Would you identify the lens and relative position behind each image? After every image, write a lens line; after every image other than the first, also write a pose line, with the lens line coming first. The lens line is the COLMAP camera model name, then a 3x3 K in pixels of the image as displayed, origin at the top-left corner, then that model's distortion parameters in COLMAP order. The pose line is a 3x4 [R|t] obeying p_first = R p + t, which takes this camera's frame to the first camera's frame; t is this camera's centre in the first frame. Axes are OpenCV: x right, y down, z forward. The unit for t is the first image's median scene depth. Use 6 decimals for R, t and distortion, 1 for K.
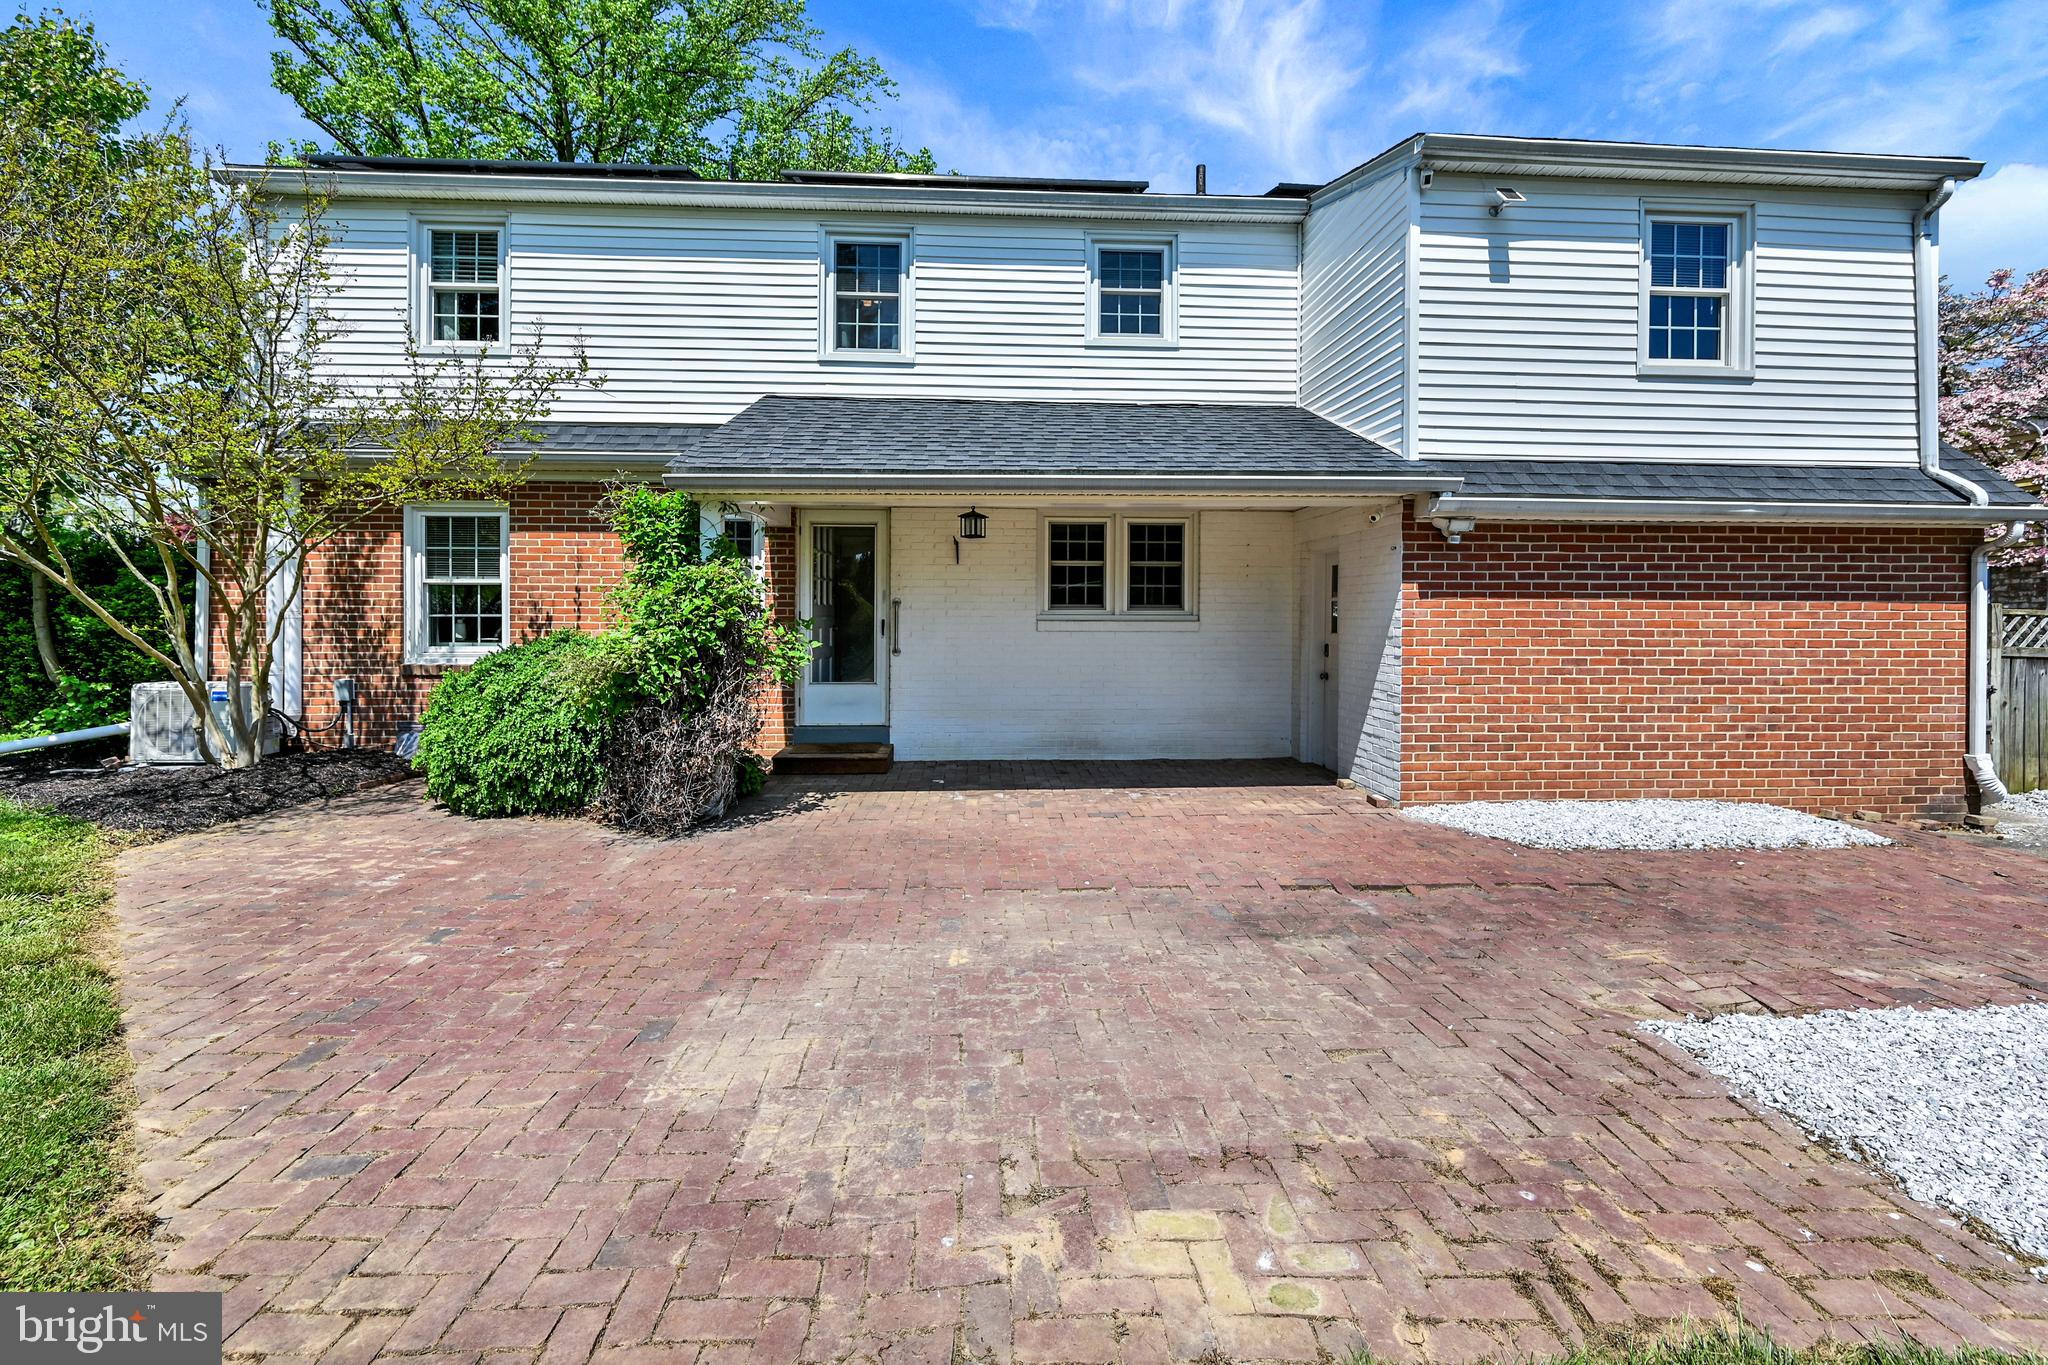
lens RADIAL K [[844.8, 0, 1018.3], [0, 844.8, 605.3], [0, 0, 1]] dist [-0.001860, -0.000309]
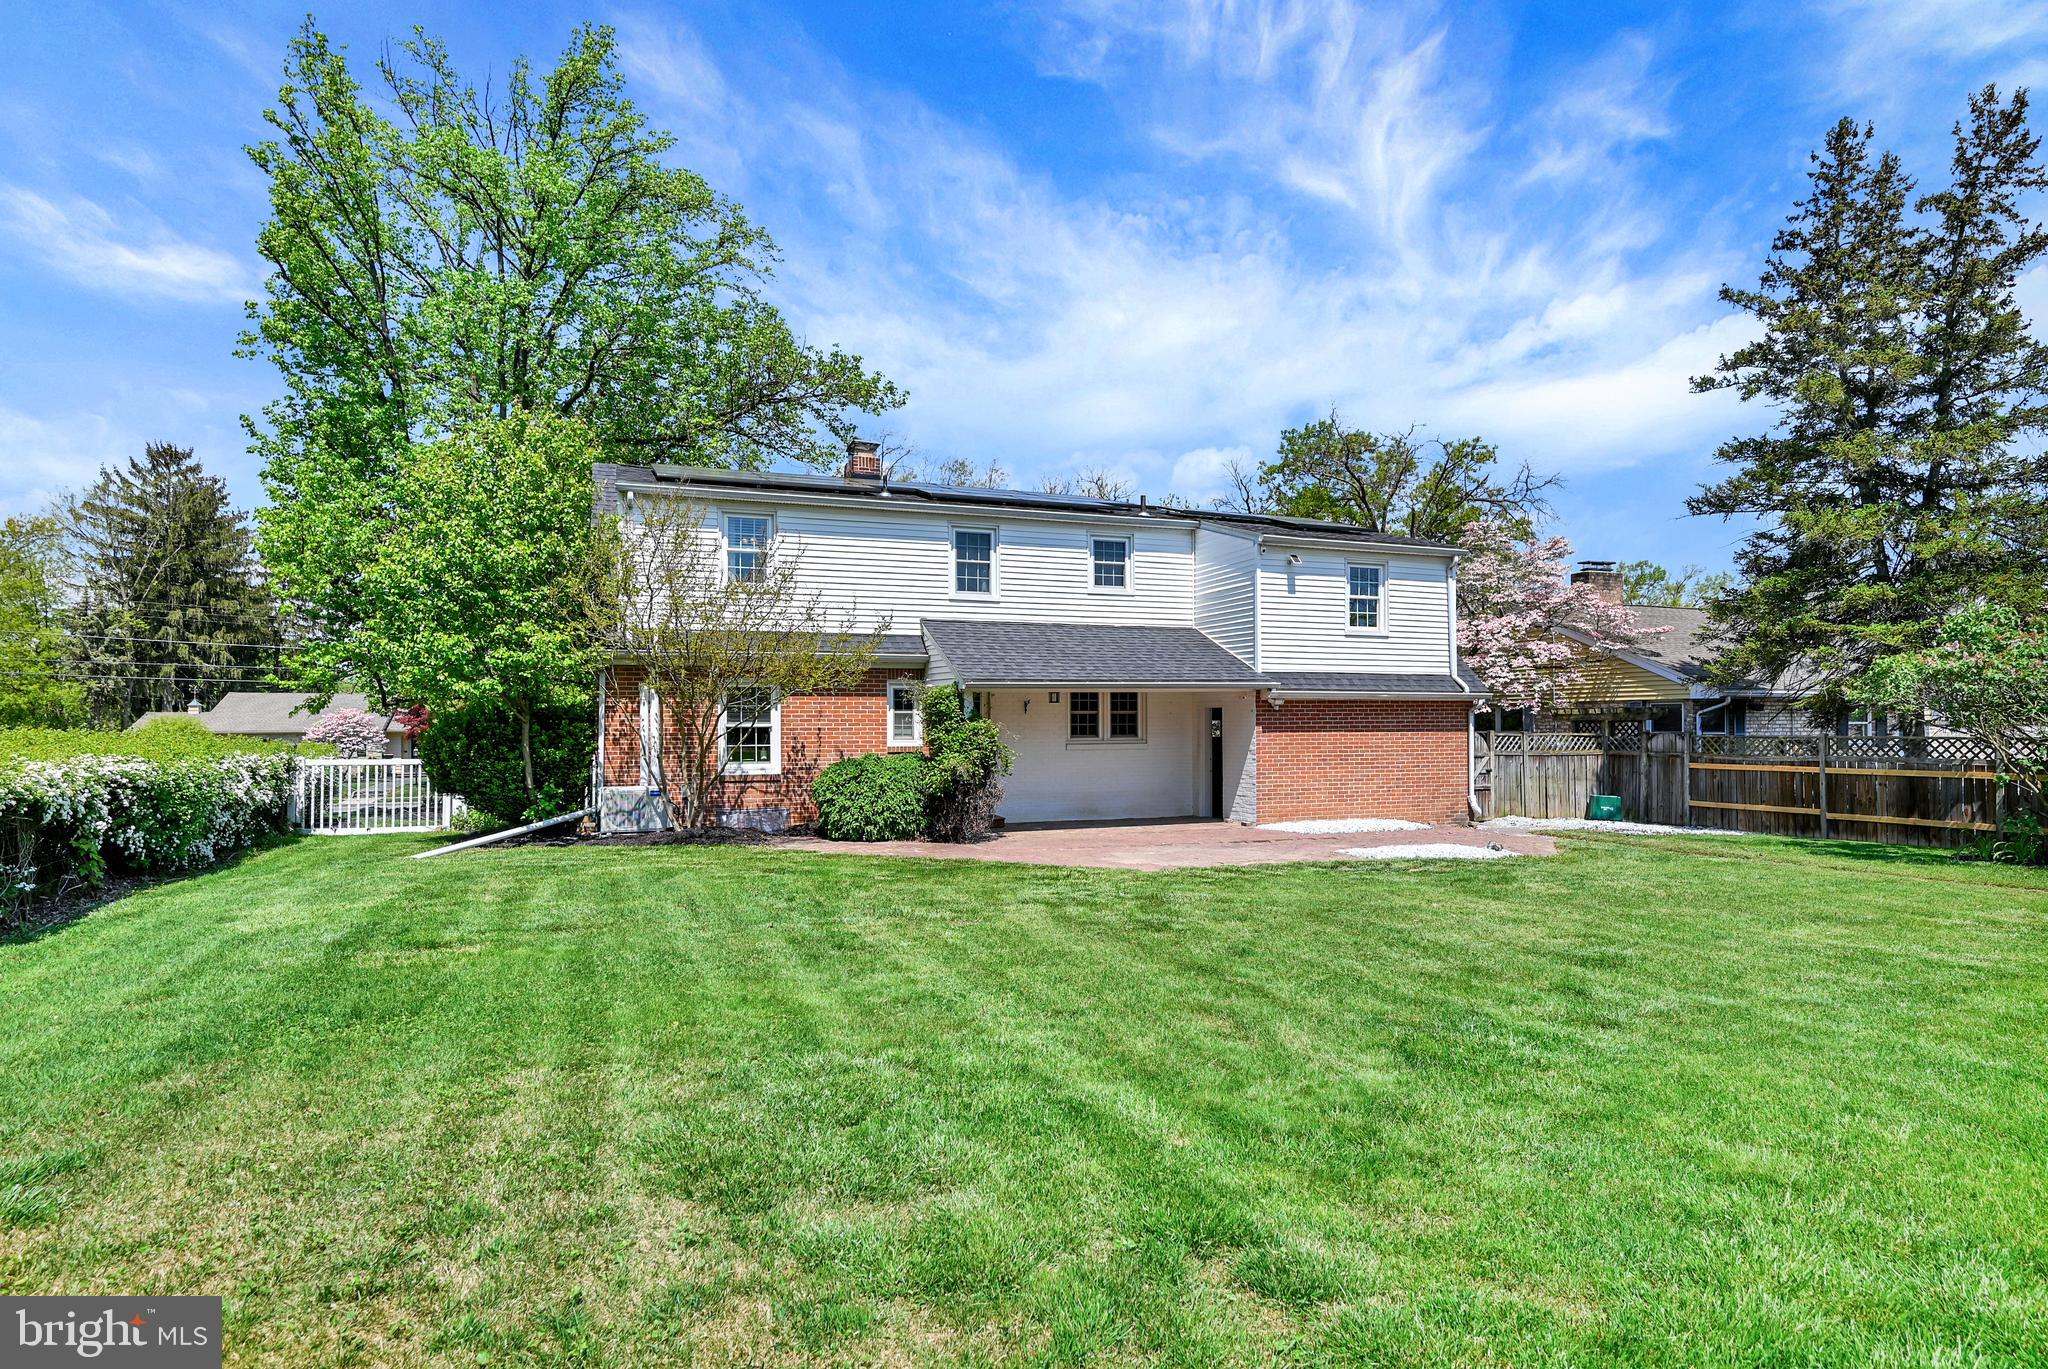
lens RADIAL K [[1095.2, 0, 1016.9], [0, 1095.2, 687.6], [0, 0, 1]] dist [0.001554, 0.000044]
pose [[0.954757, 0.002087, 0.297381, -0.798083], [0.005846, 0.999650, -0.025784, -0.044610], [-0.297331, 0.026355, 0.954411, -1.250903]]
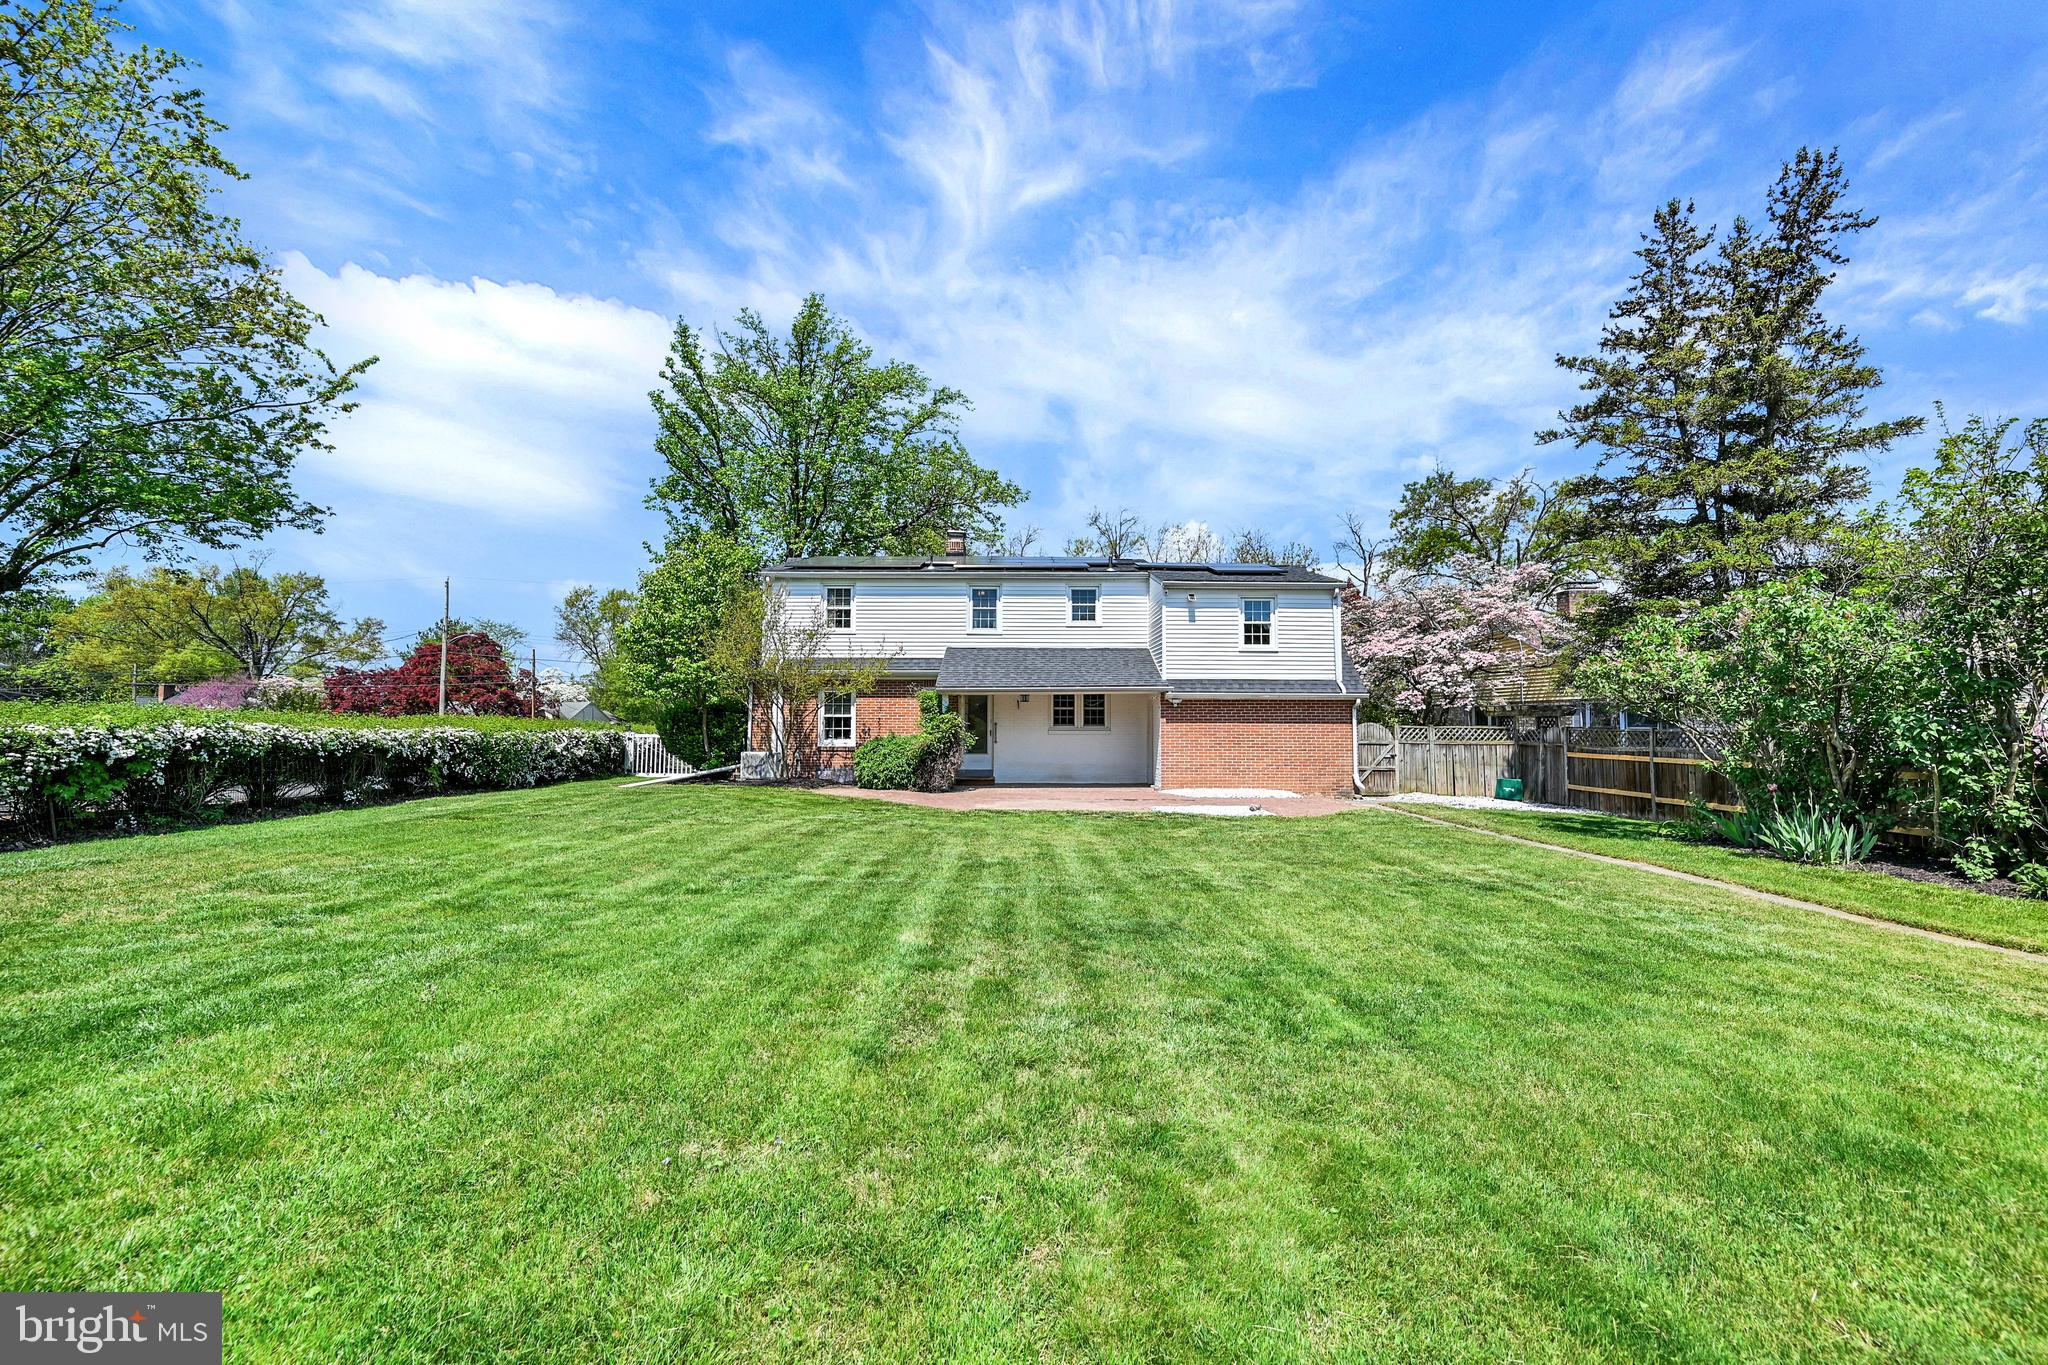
lens RADIAL K [[811.2, 0, 1016.2], [0, 811.2, 657.5], [0, 0, 1]] dist [-0.000362, 0.000007]
pose [[0.998598, -0.005608, -0.052640, 0.057494], [0.001951, 0.997595, -0.069284, -0.034476], [0.052902, 0.069084, 0.996207, -1.593976]]
